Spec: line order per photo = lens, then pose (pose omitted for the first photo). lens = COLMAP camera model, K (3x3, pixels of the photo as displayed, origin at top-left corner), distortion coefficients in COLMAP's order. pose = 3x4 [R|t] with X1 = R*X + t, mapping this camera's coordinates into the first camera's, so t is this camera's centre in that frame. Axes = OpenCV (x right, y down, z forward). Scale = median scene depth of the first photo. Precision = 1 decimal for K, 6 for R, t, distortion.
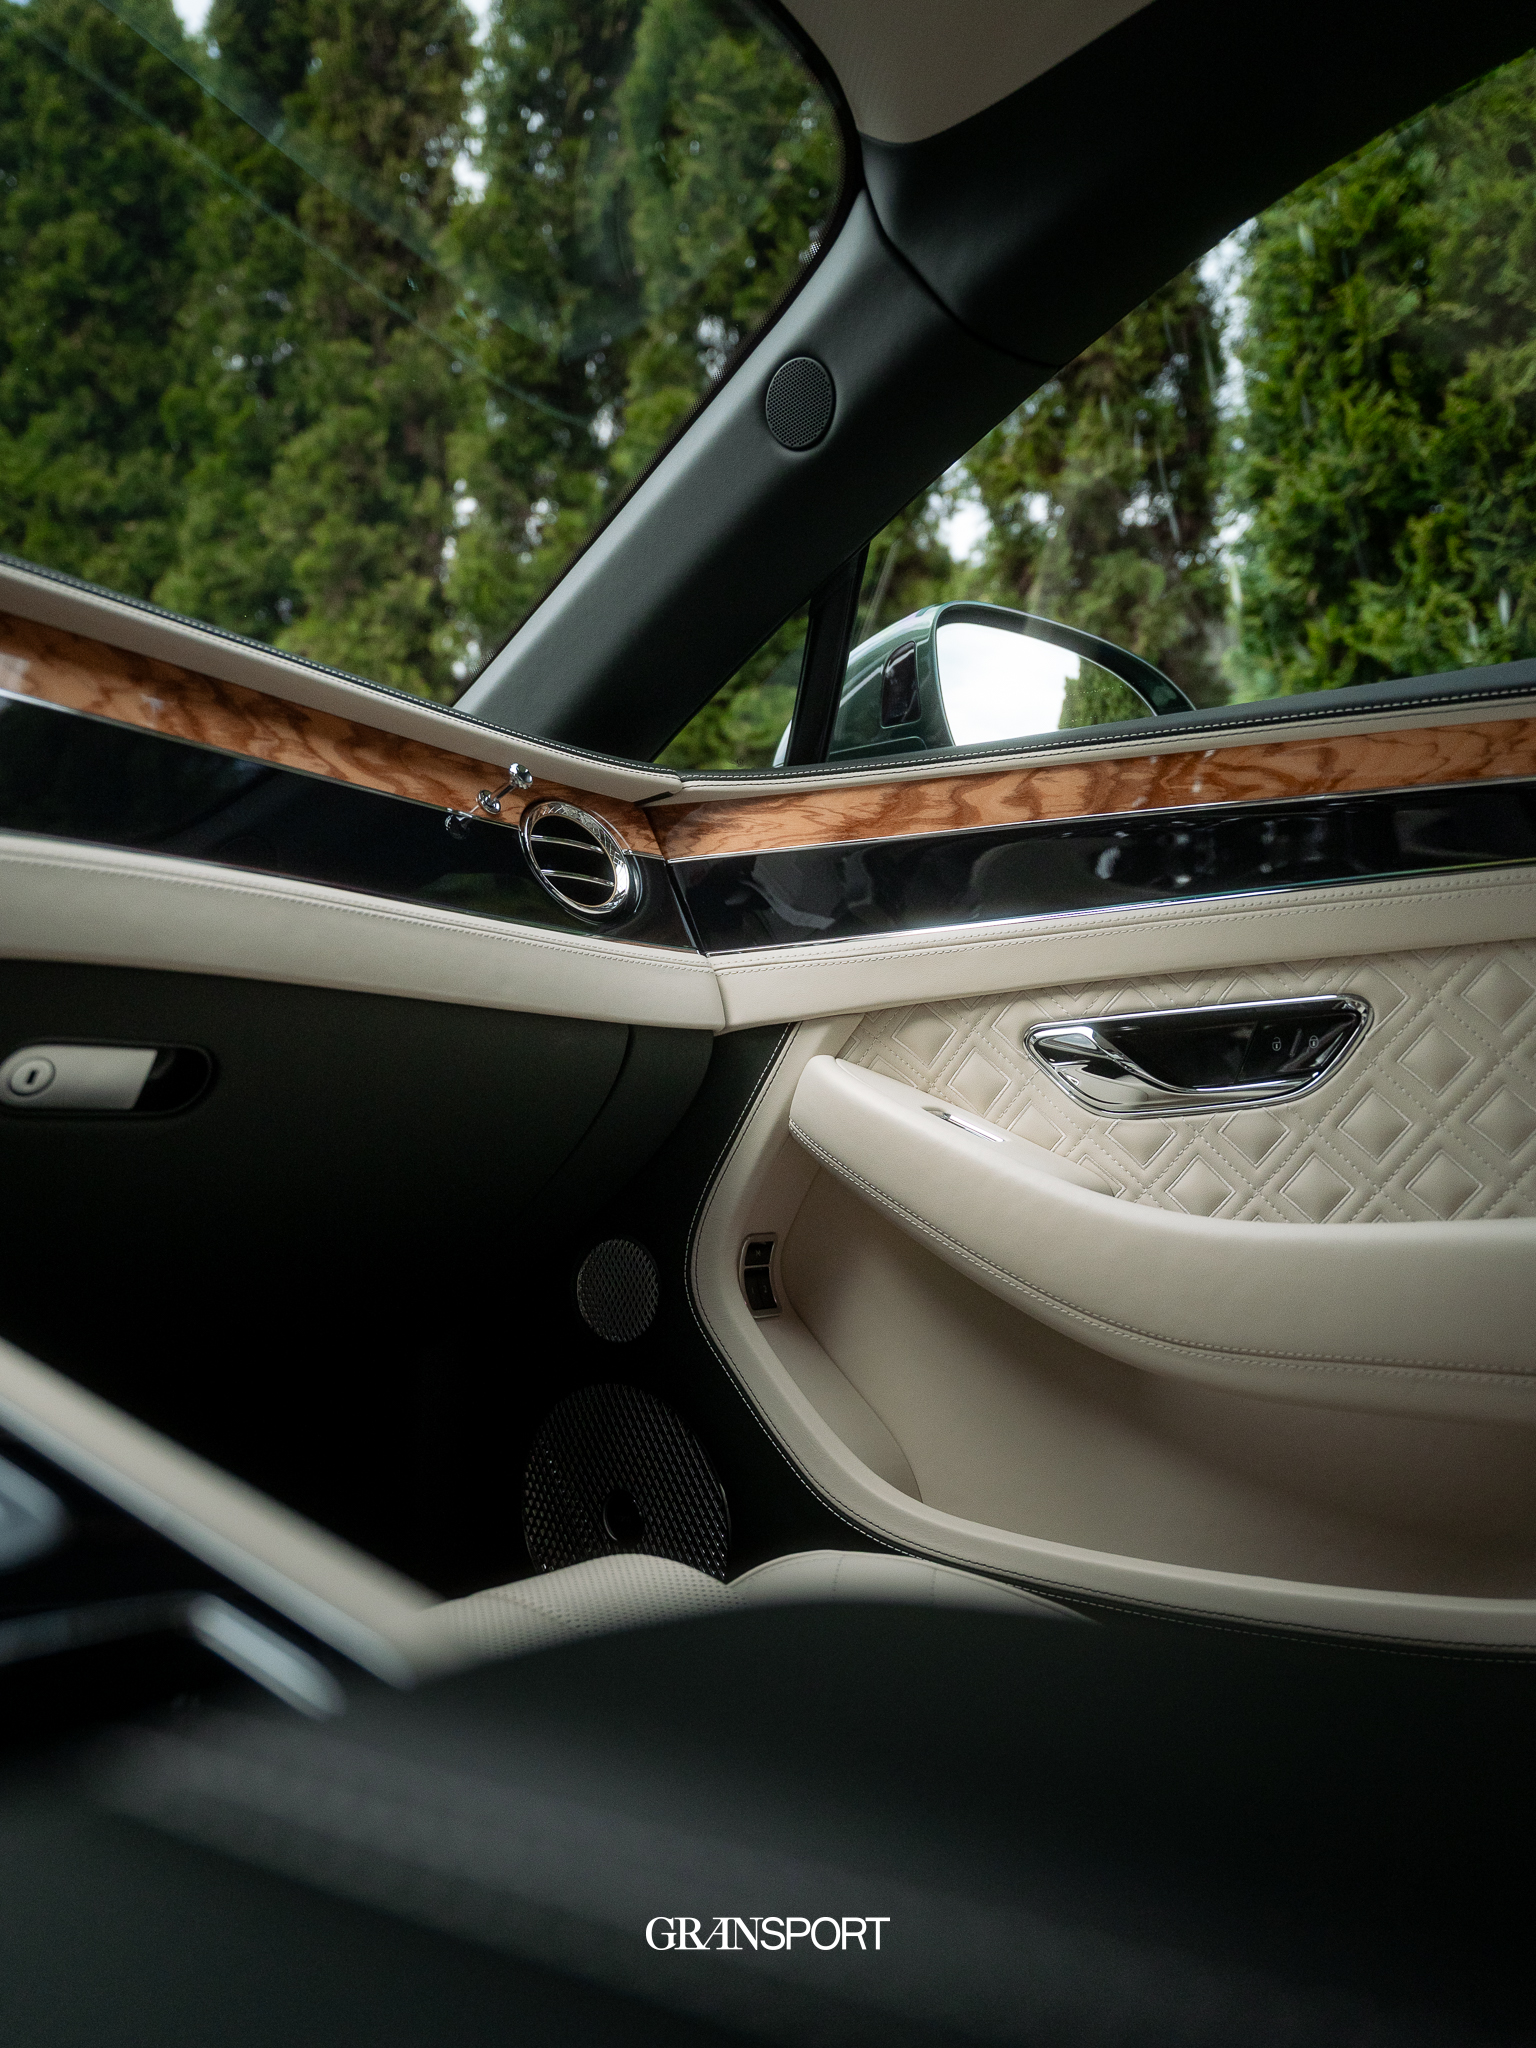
lens RADIAL K [[1601.8, 0, 749.6], [0, 1601.8, 1021.3], [0, 0, 1]] dist [-0.032952, 0.002592]
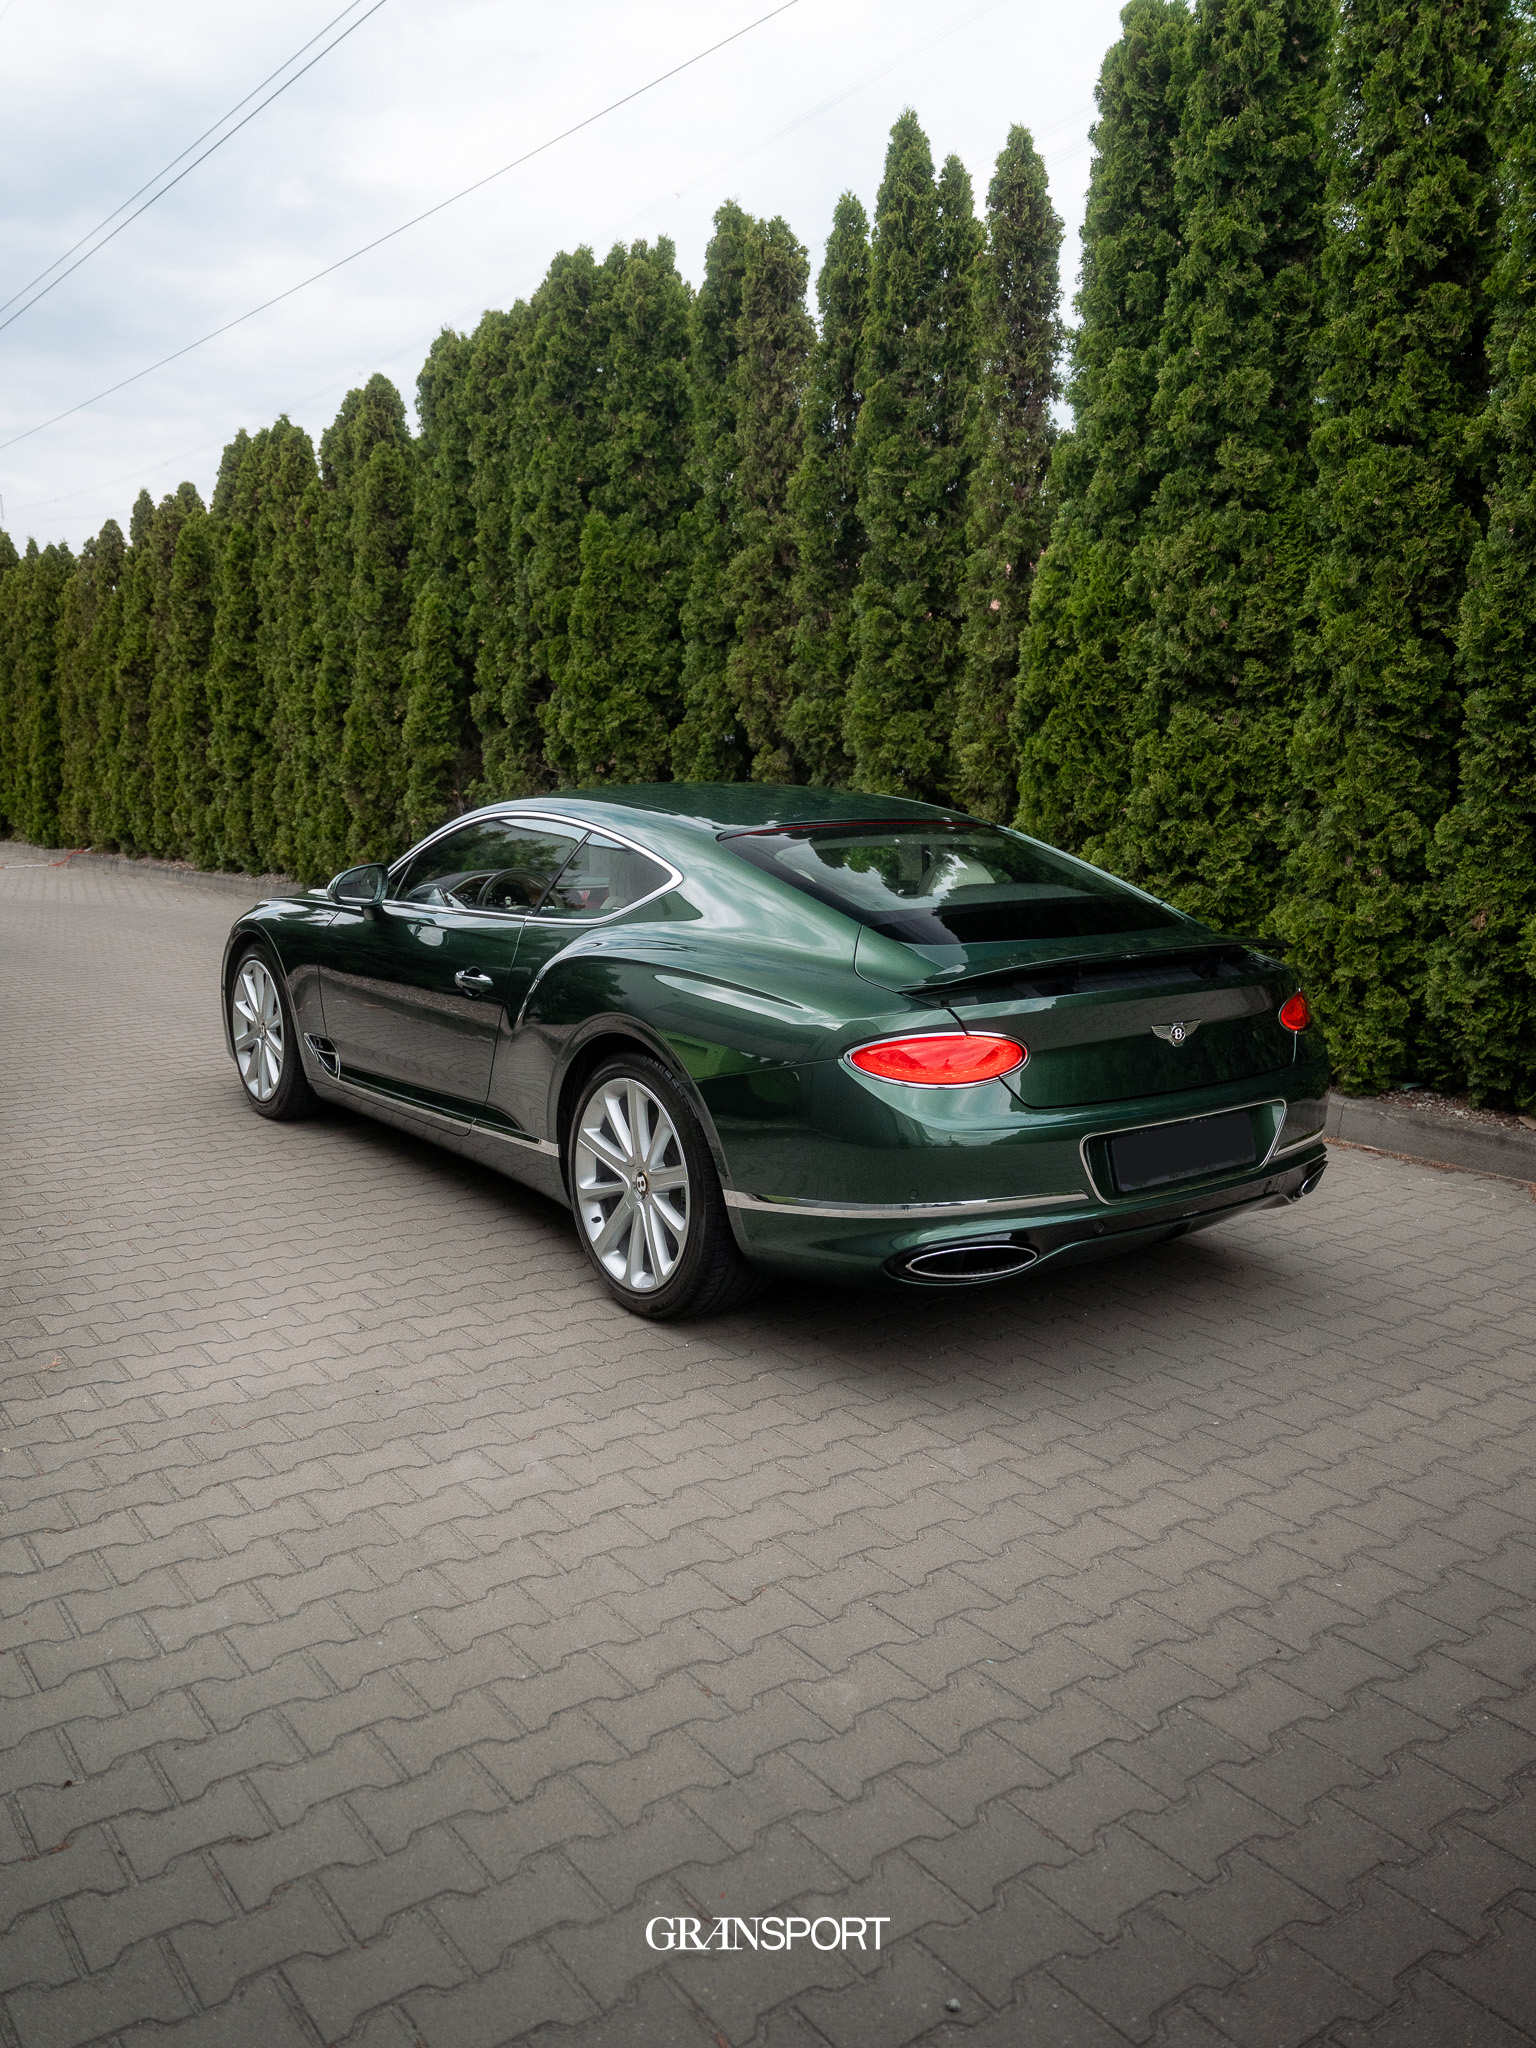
lens RADIAL K [[1343.2, 0, 786.1], [0, 1343.2, 1021.7], [0, 0, 1]] dist [-0.063232, -0.000272]
pose [[0.956983, 0.051033, -0.285621, 0.317790], [0.018043, 0.972038, 0.234131, -0.155249], [0.289583, -0.229213, 0.929303, -0.785893]]
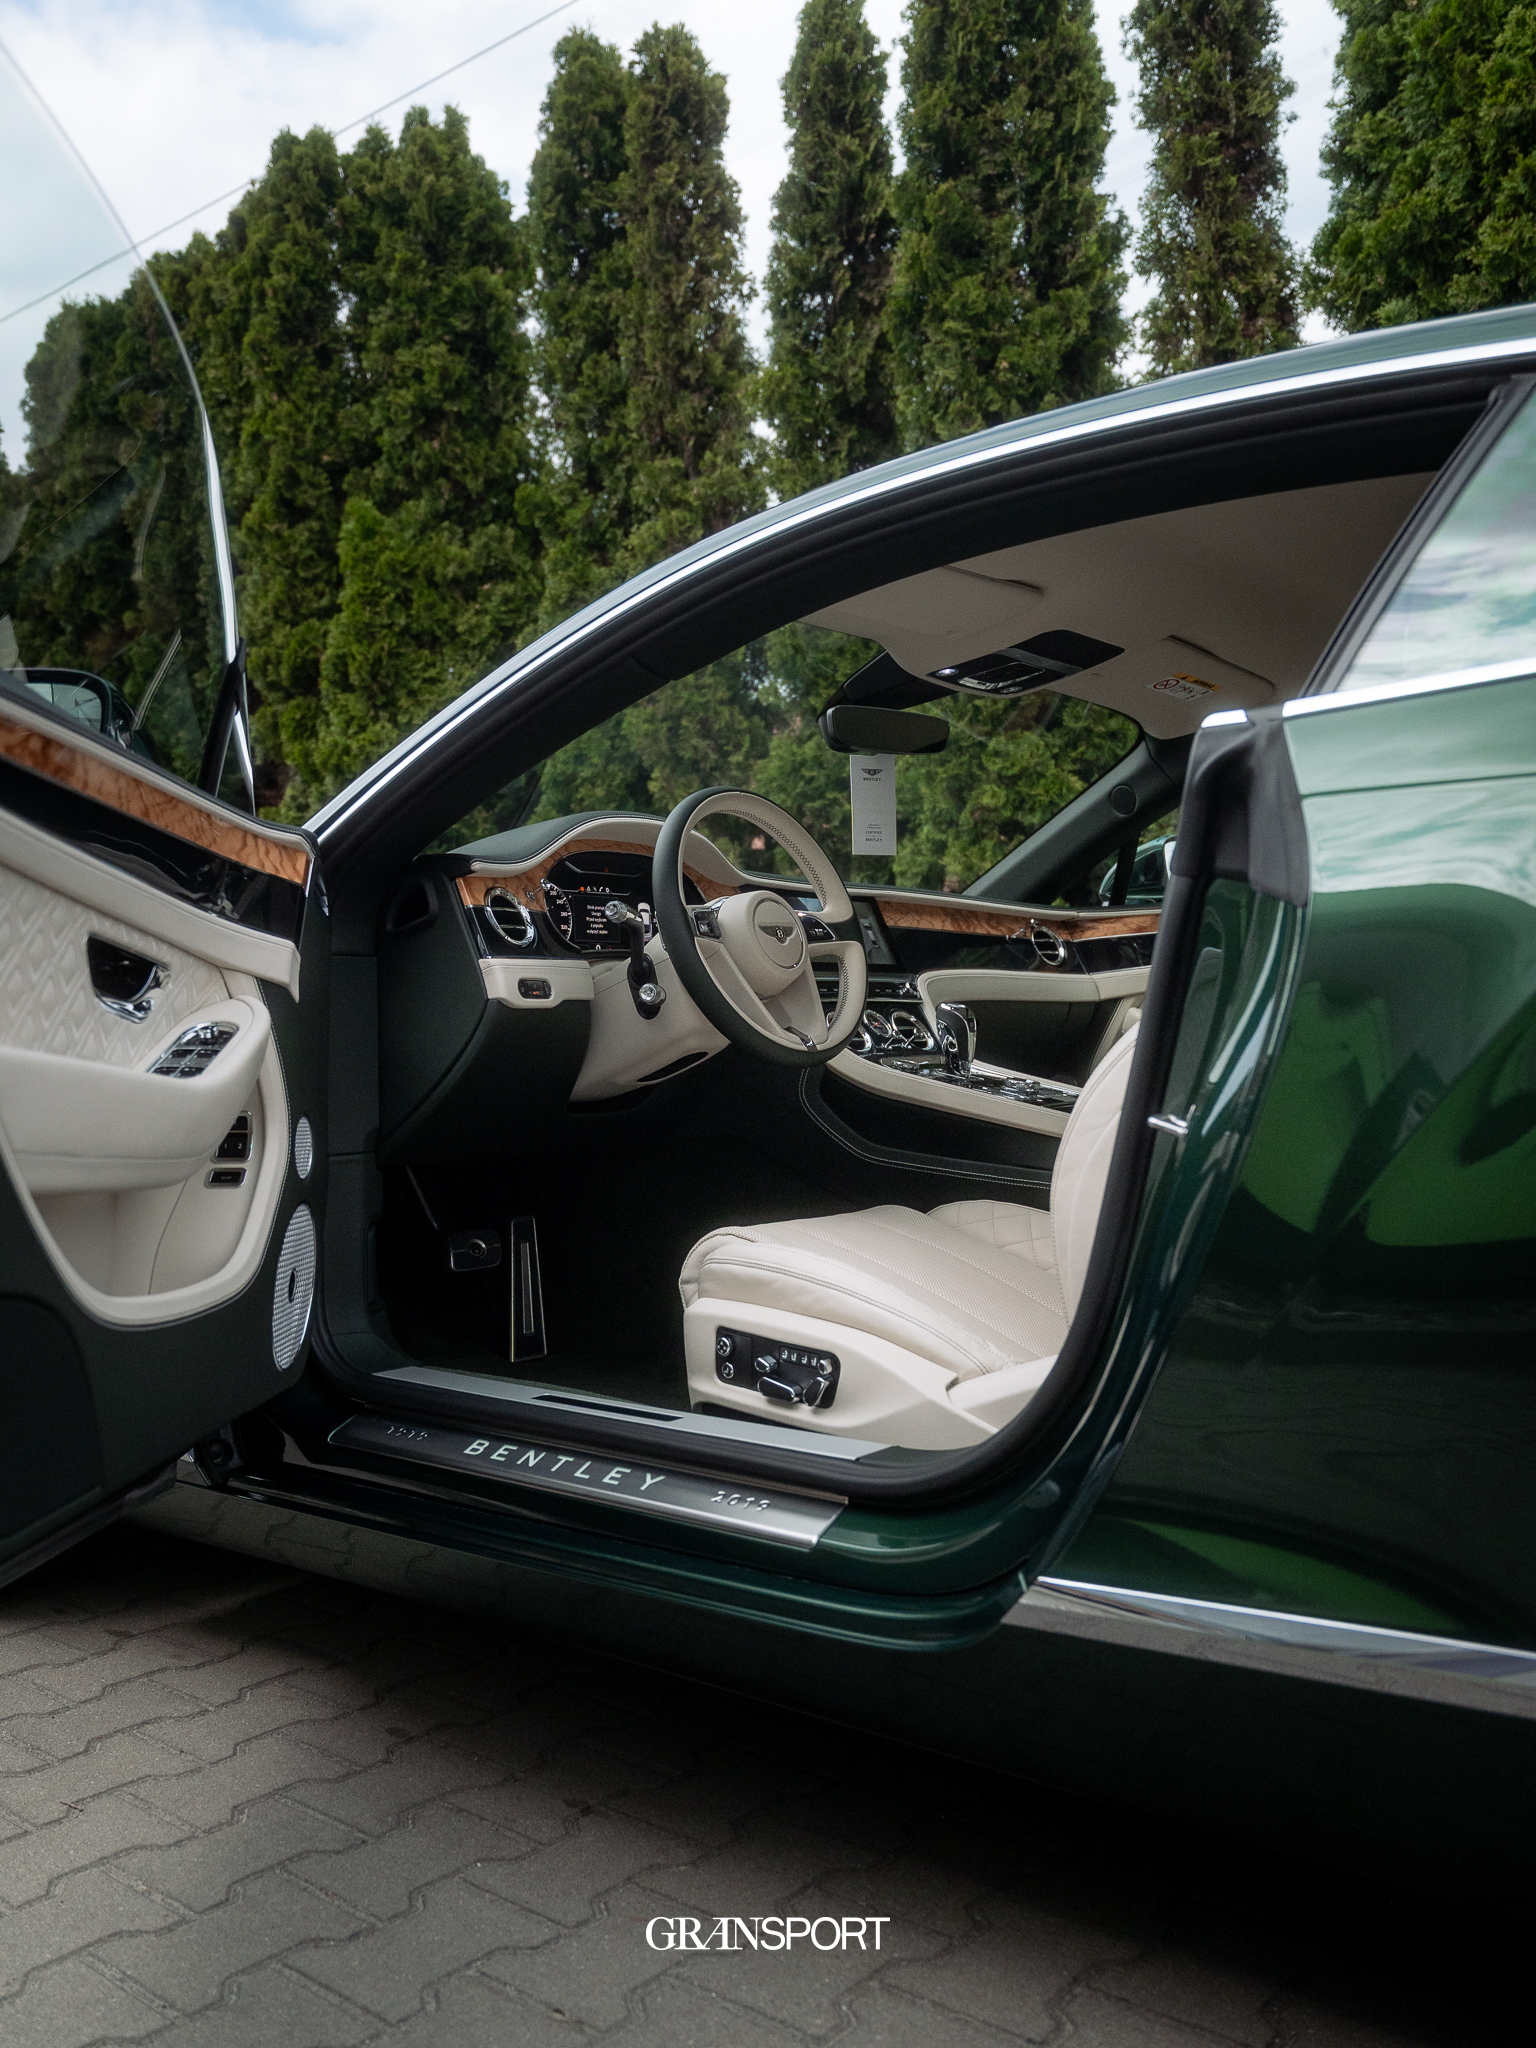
lens RADIAL K [[1601.8, 0, 759.6], [0, 1601.8, 1025.8], [0, 0, 1]] dist [-0.032952, 0.002592]
pose [[0.995286, -0.039260, -0.088682, -0.066174], [0.045404, 0.996627, 0.068365, -0.031327], [0.085699, -0.072069, 0.993711, -0.348583]]
